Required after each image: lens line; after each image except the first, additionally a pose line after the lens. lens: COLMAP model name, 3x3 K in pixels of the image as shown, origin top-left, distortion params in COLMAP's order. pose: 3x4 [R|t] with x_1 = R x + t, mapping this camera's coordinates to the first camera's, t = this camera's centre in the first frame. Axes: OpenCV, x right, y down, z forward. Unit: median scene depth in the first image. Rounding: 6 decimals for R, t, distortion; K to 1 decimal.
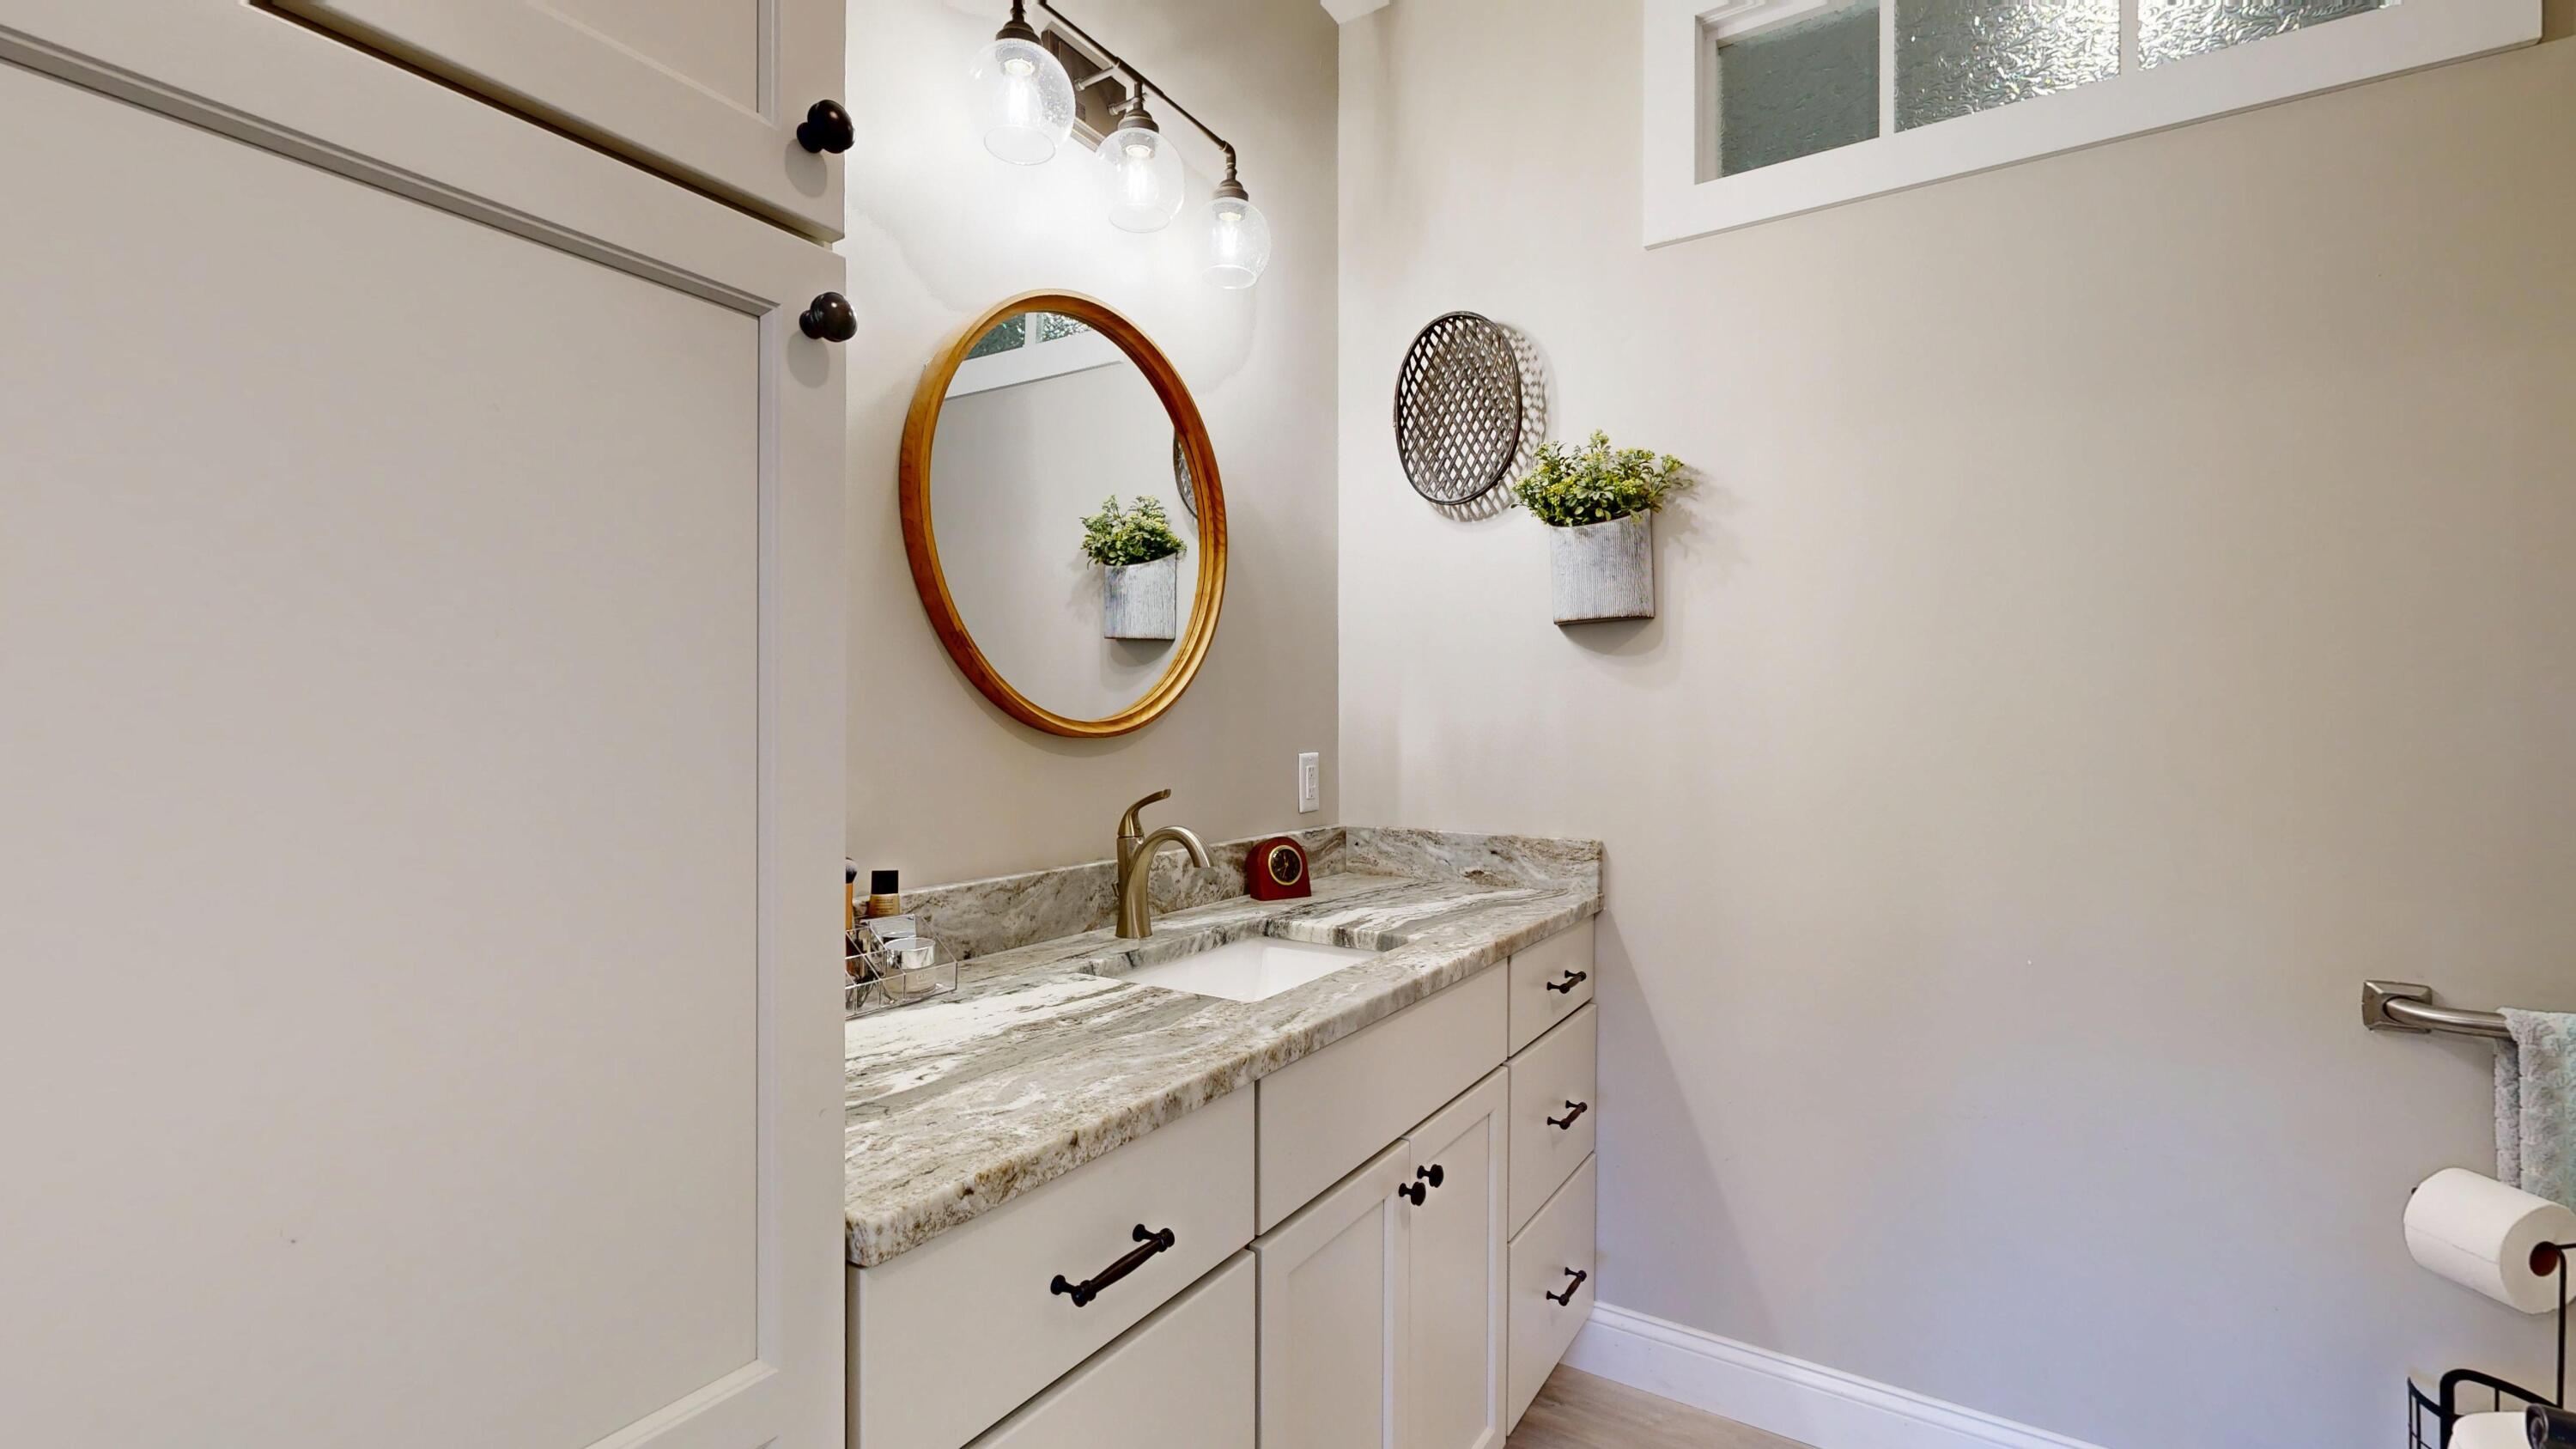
lens RADIAL K [[1194.3, 0, 1287.8], [0, 1194.3, 729.2], [0, 0, 1]] dist [-0.002783, 0.000665]
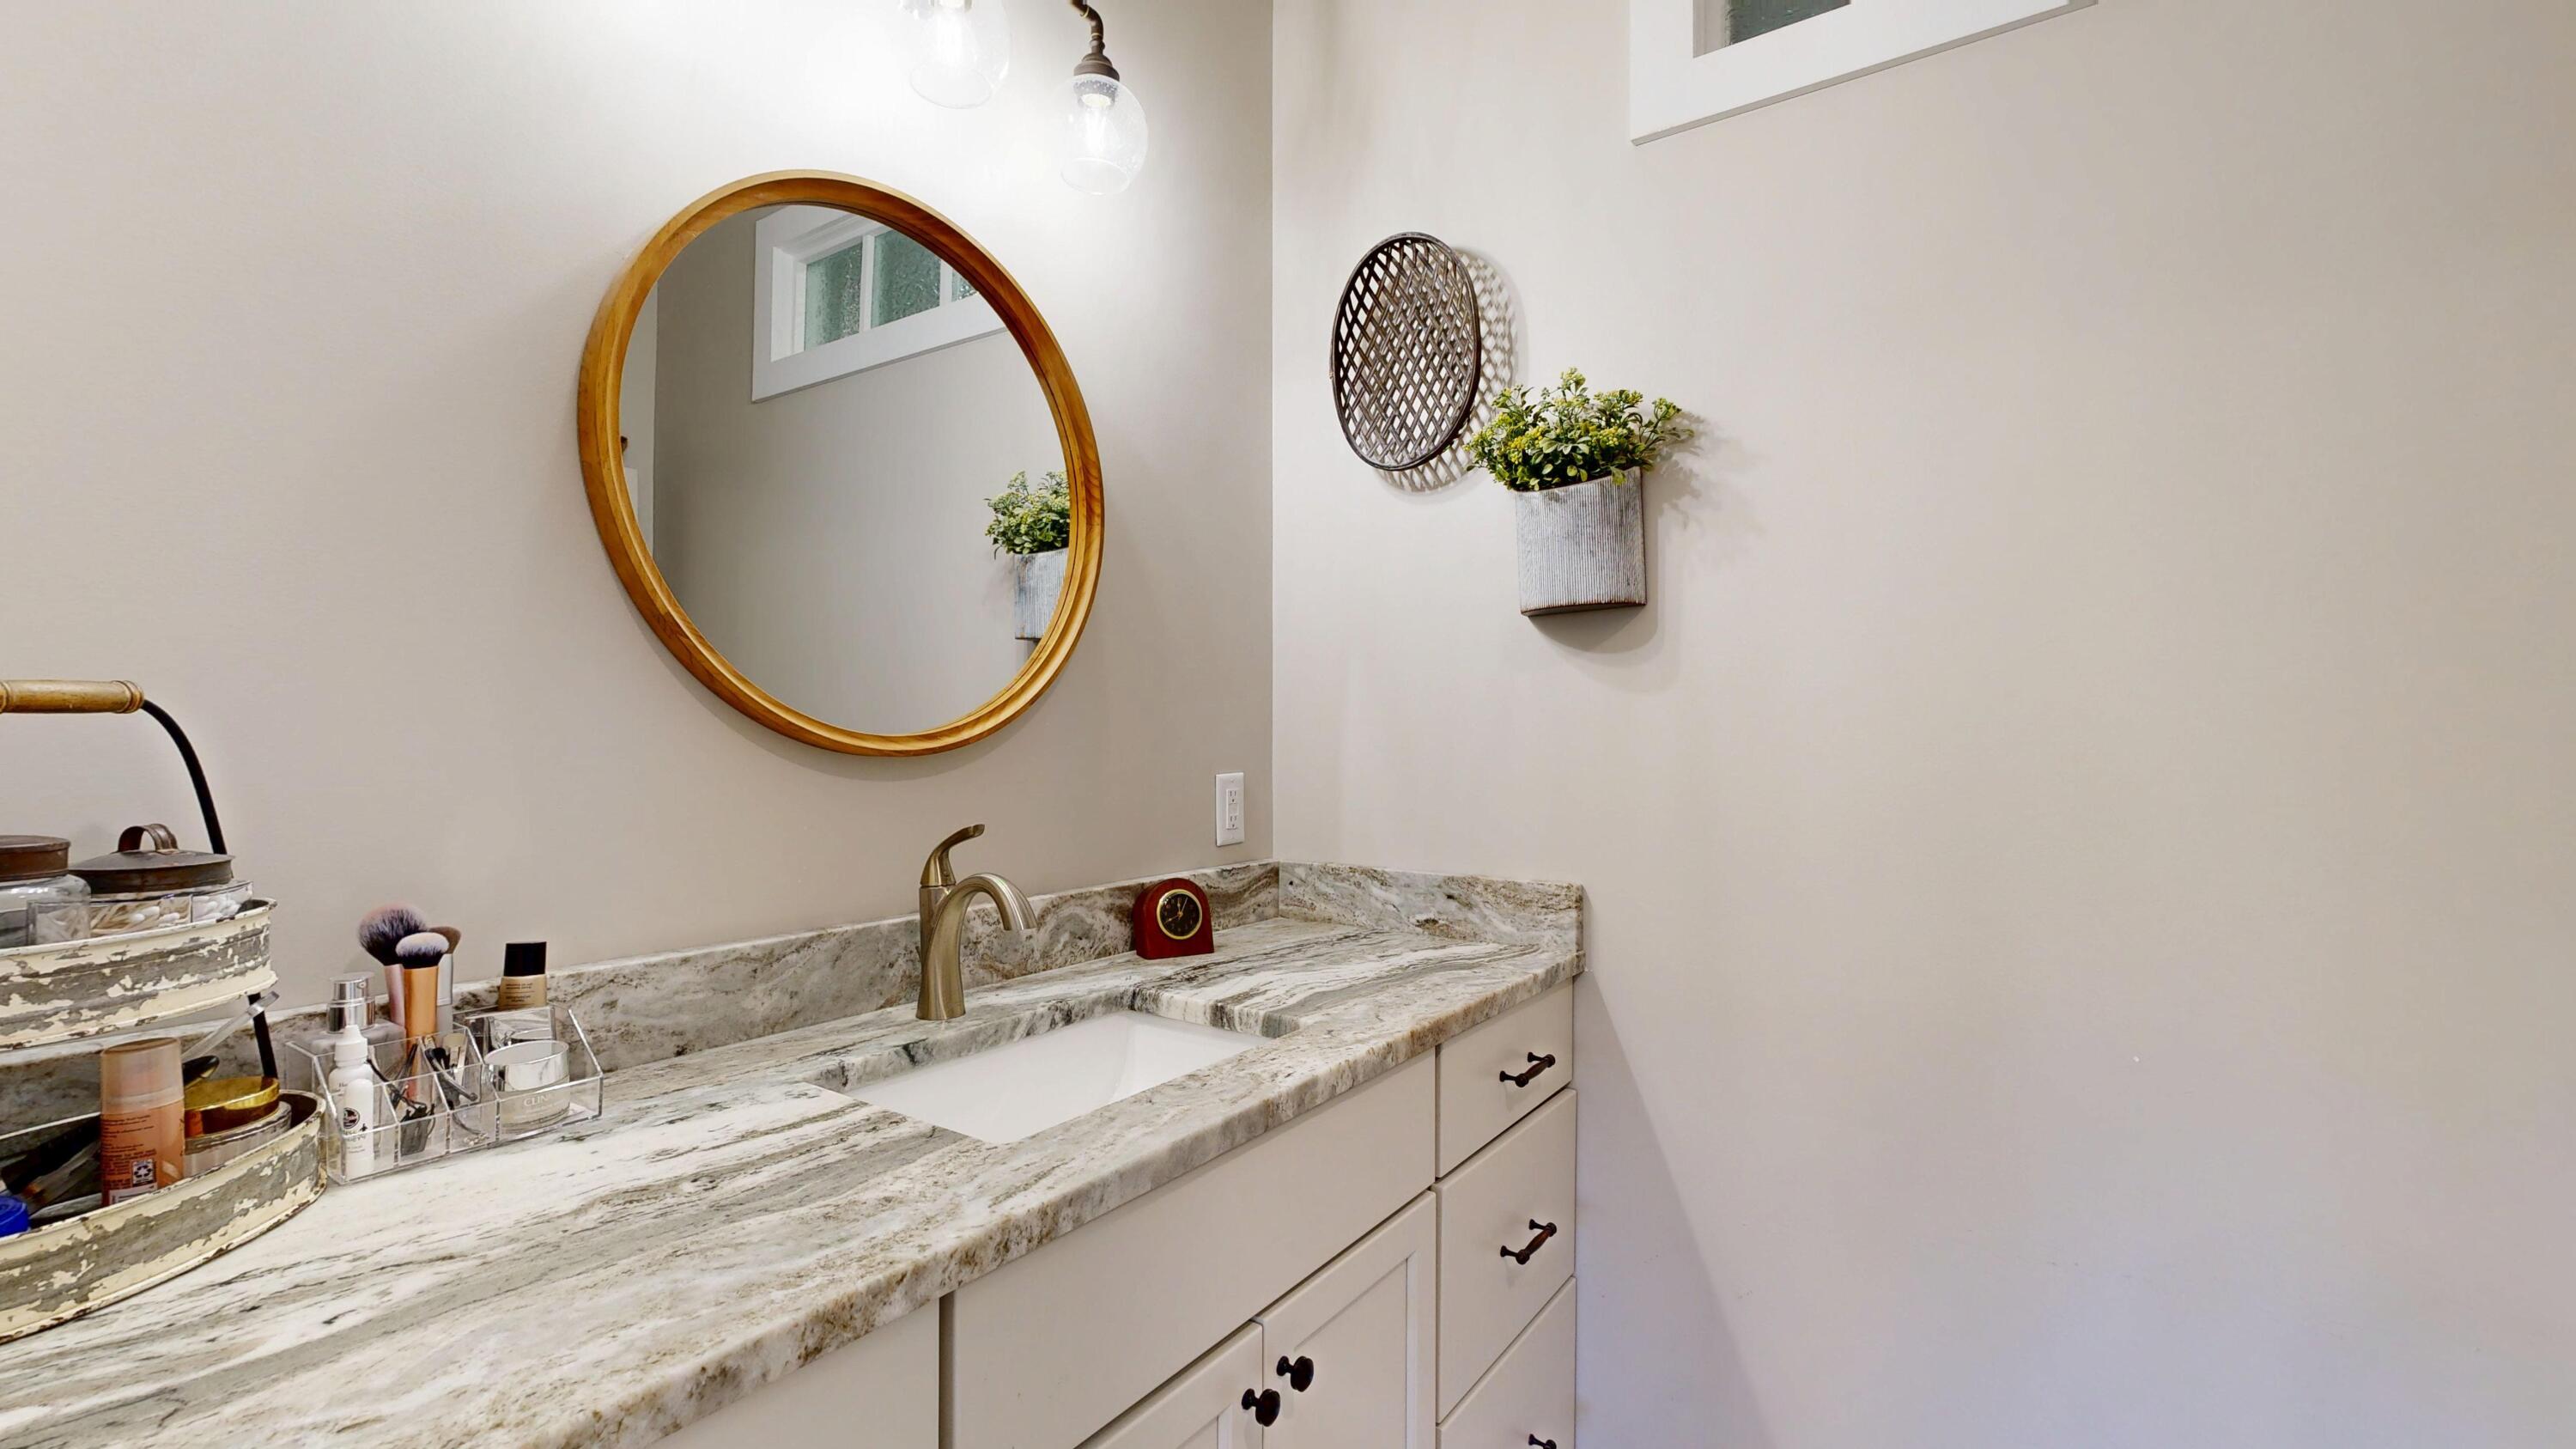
lens RADIAL K [[1194.3, 0, 1287.8], [0, 1194.3, 729.2], [0, 0, 1]] dist [-0.002783, 0.000665]
pose [[0.999381, -0.001259, -0.035159, 0.099718], [0.000800, 0.999914, -0.013076, 0.000105], [0.035173, 0.013040, 0.999296, 0.202770]]
